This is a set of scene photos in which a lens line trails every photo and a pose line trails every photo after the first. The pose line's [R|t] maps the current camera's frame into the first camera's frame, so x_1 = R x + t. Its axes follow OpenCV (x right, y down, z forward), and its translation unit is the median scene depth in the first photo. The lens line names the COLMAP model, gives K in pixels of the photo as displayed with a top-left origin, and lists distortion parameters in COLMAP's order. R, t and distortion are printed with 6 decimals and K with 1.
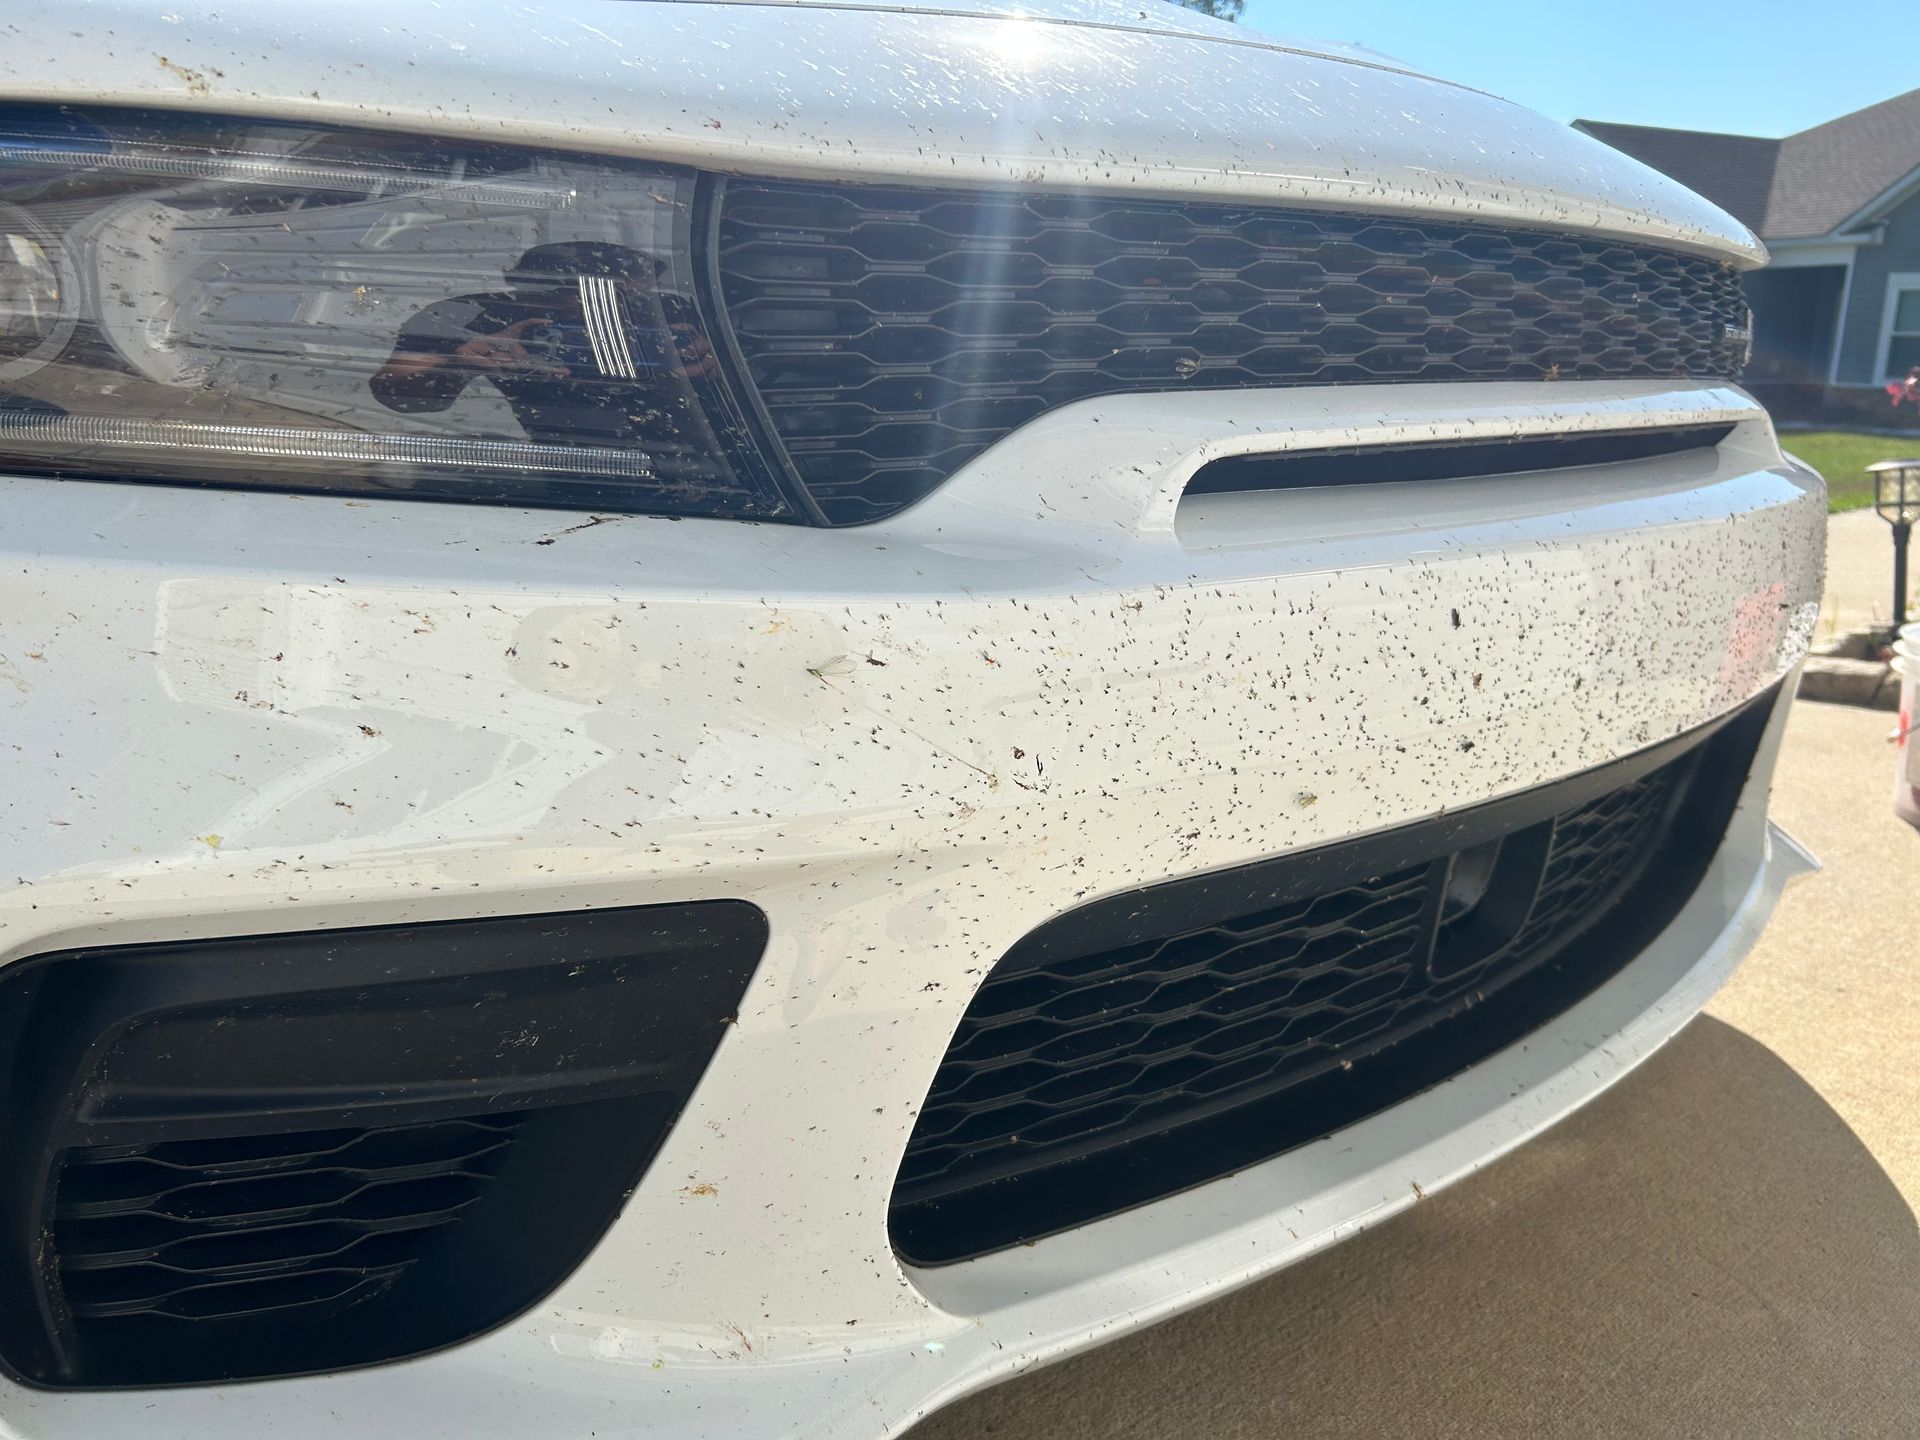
lens RADIAL K [[1564.9, 0, 960.0], [0, 1564.9, 720.0], [0, 0, 1]] dist [0.067546, 0.002418]
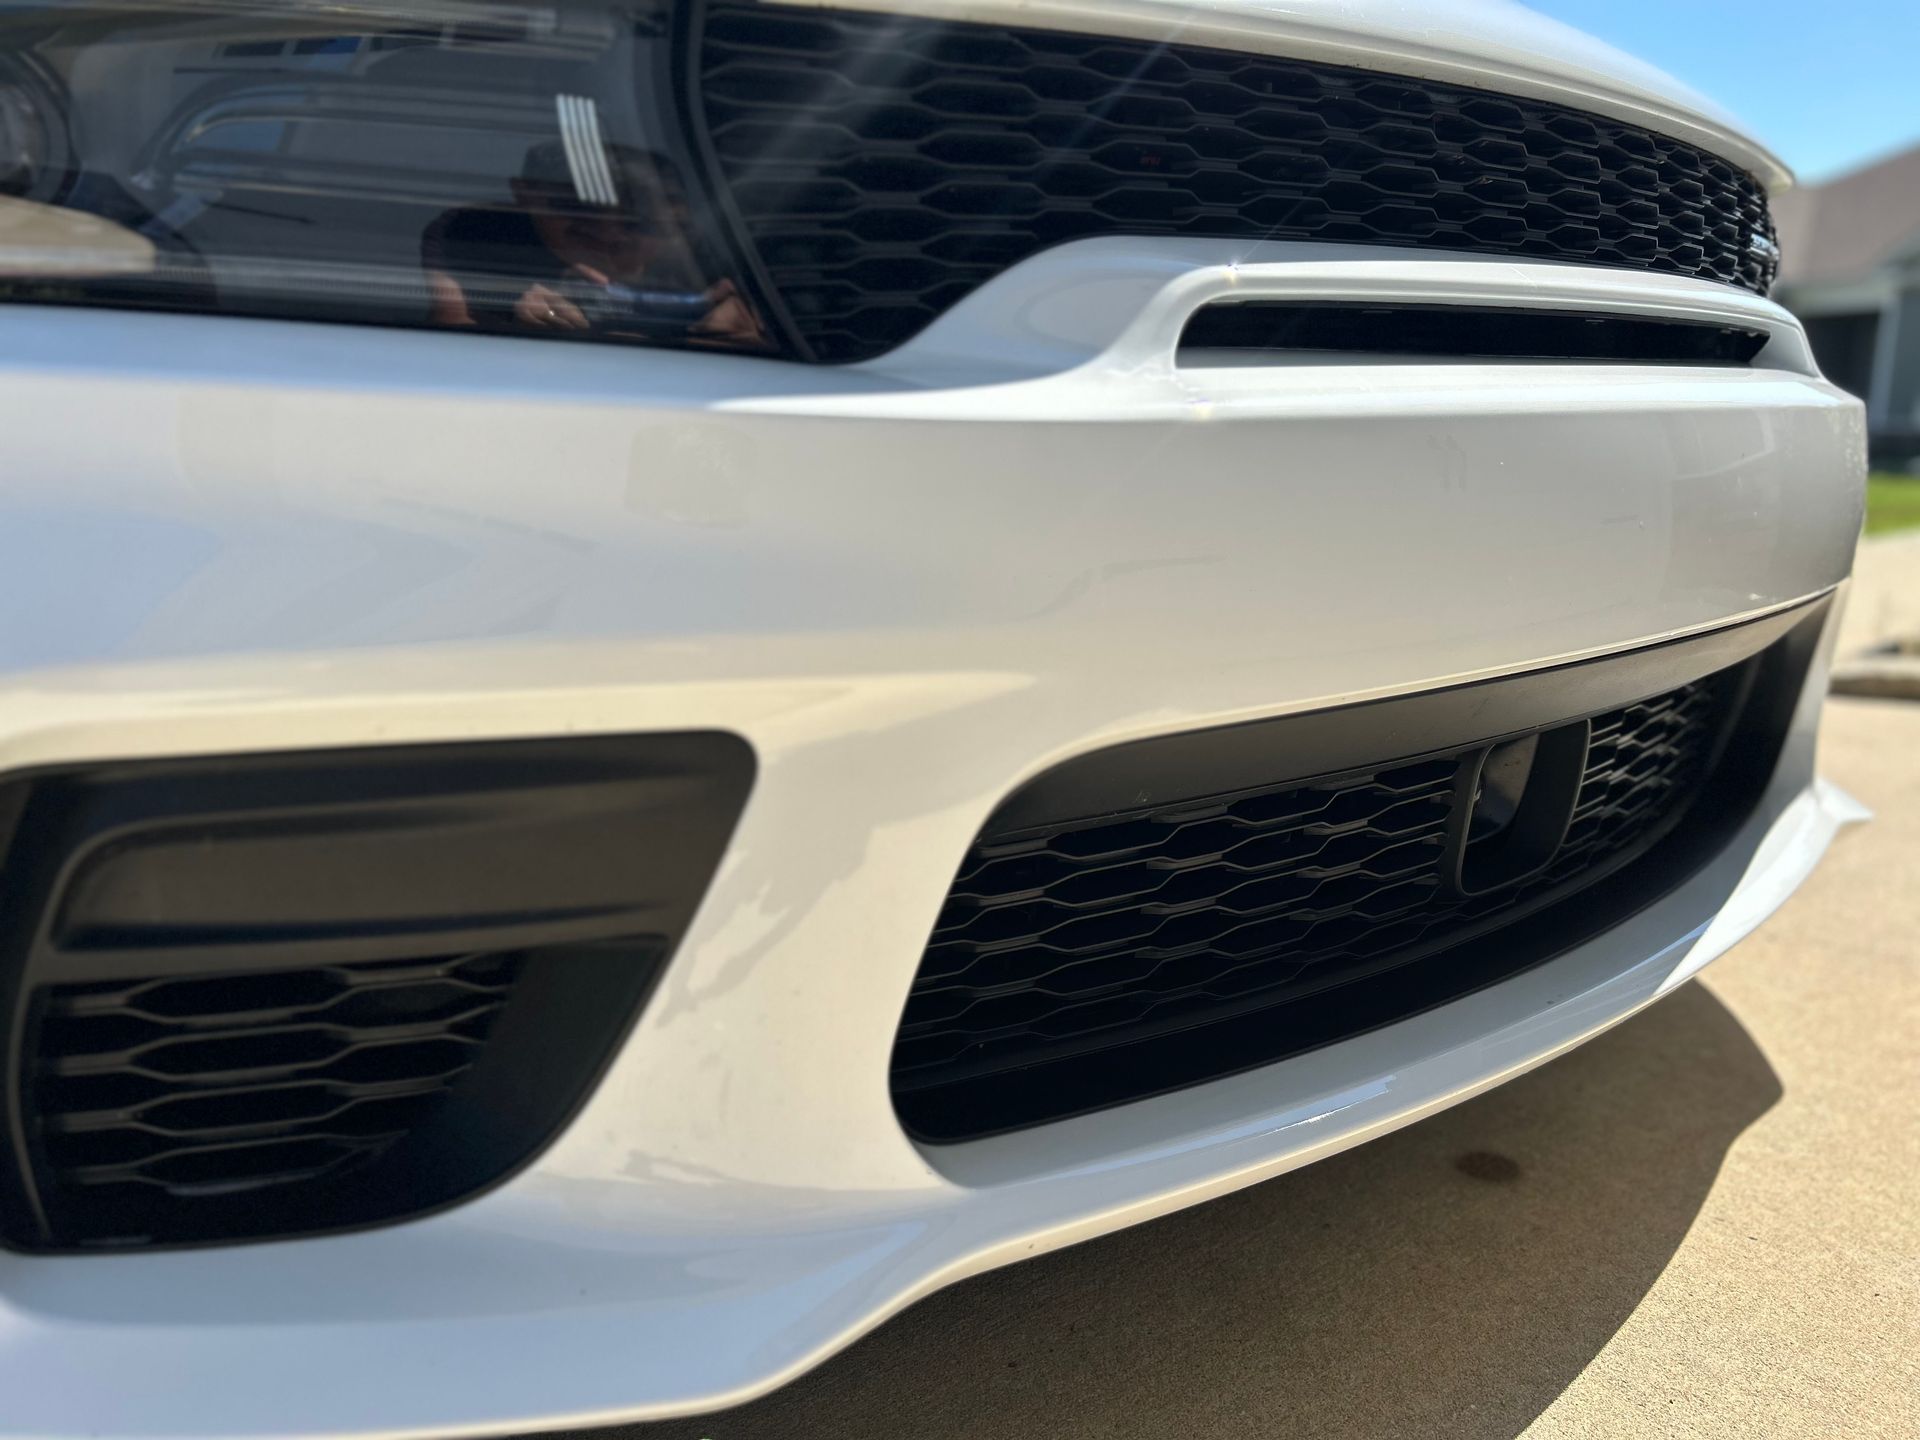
lens RADIAL K [[1564.9, 0, 960.0], [0, 1564.9, 720.0], [0, 0, 1]] dist [0.067546, 0.002418]
pose [[0.999518, -0.014118, -0.027632, 0.021007], [0.012983, 0.999082, -0.040825, 0.100125], [0.028183, 0.040446, 0.998784, 0.022065]]
